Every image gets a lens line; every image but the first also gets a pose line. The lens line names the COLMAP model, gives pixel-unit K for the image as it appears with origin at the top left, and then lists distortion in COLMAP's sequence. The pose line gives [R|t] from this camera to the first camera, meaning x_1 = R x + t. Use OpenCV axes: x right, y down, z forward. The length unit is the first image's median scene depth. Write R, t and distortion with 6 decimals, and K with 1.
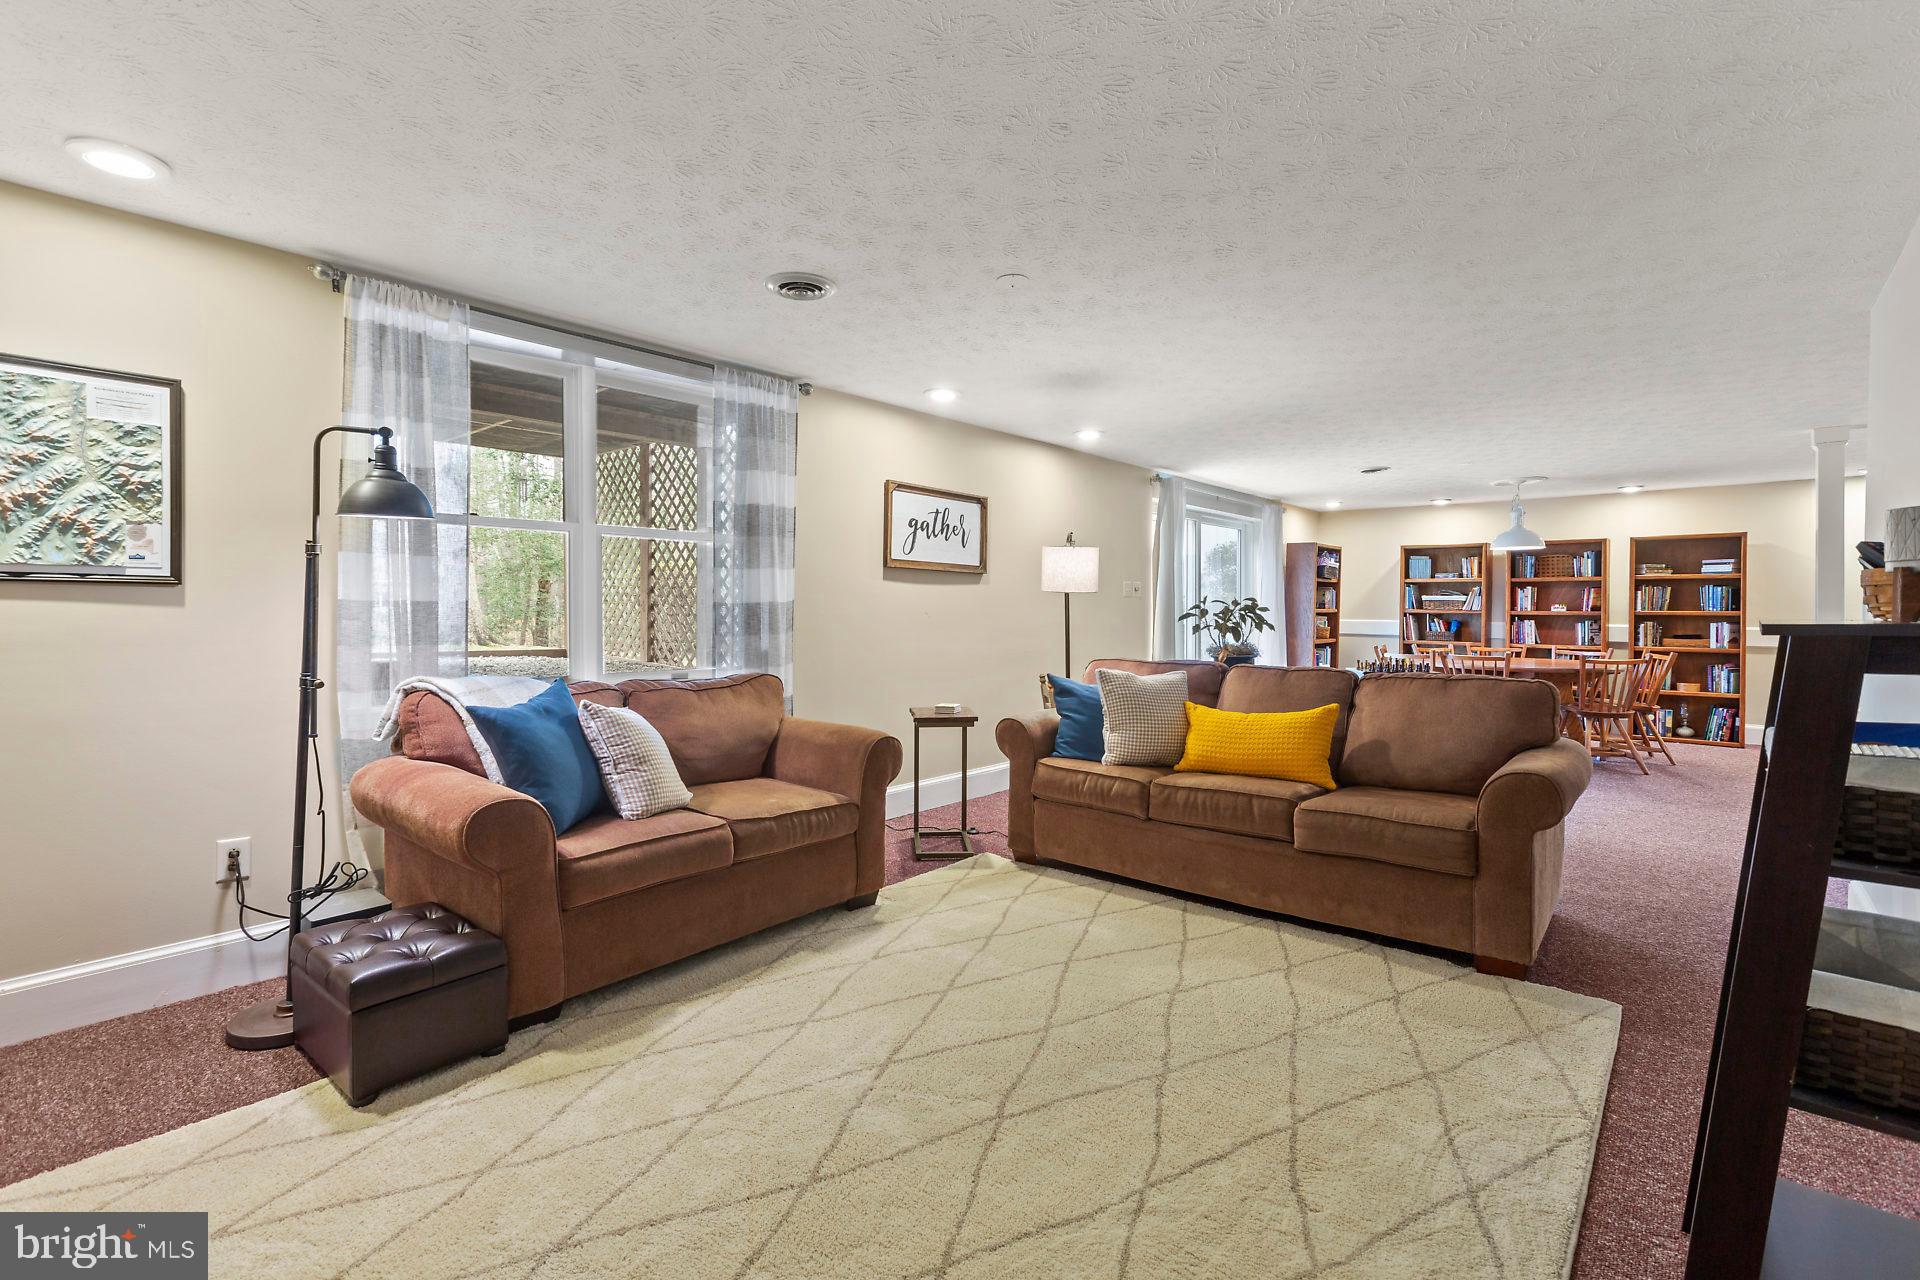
lens RADIAL K [[859.8, 0, 960.8], [0, 859.8, 626.8], [0, 0, 1]] dist [-0.001007, -0.000741]
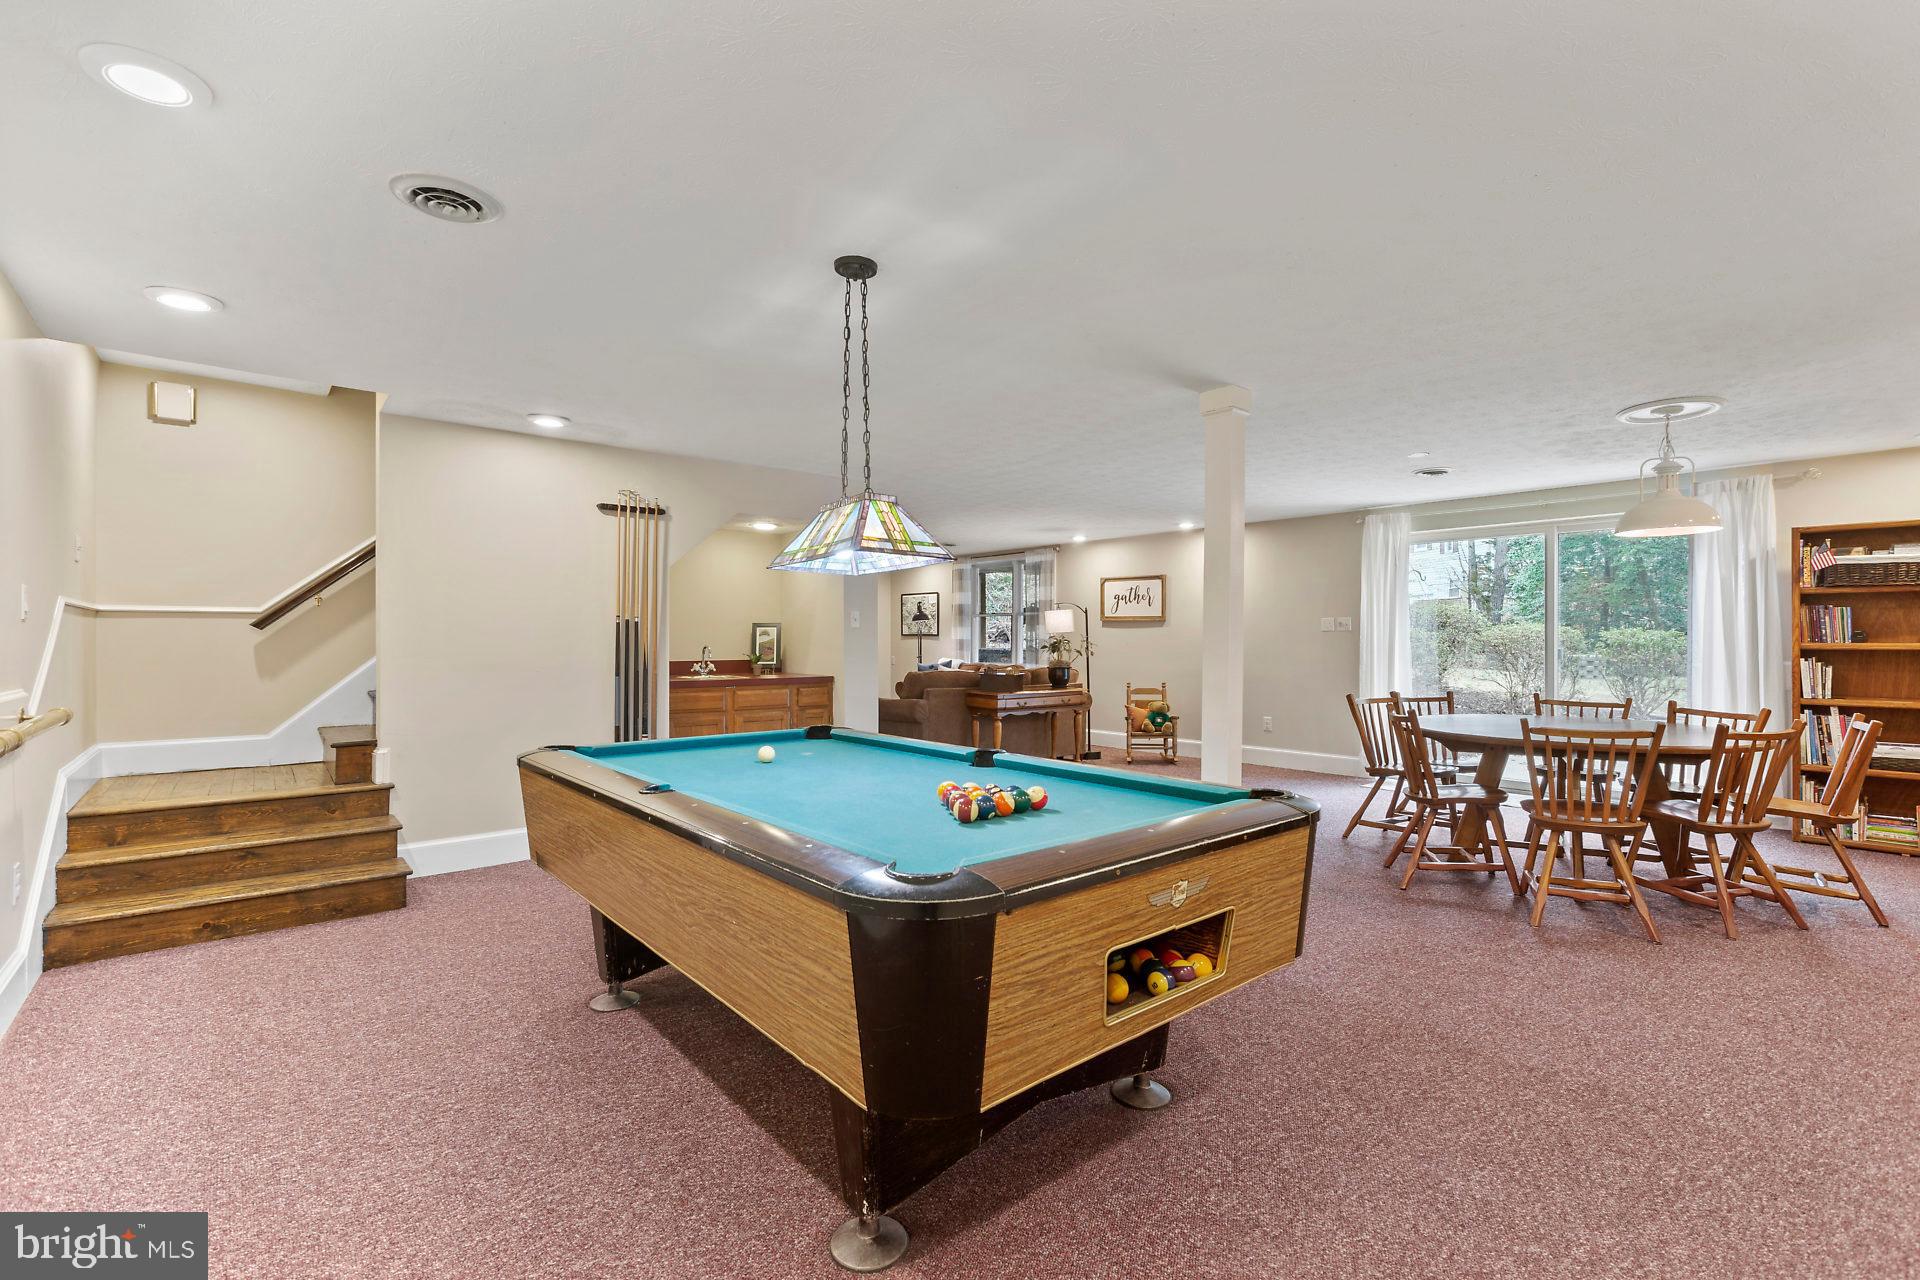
lens RADIAL K [[859.8, 0, 960.8], [0, 859.8, 626.8], [0, 0, 1]] dist [-0.001007, -0.000741]
pose [[-0.148695, -0.015037, -0.988769, 1.831806], [-0.019530, 0.999734, -0.012267, -0.024584], [0.988690, 0.017487, -0.148949, 0.925716]]
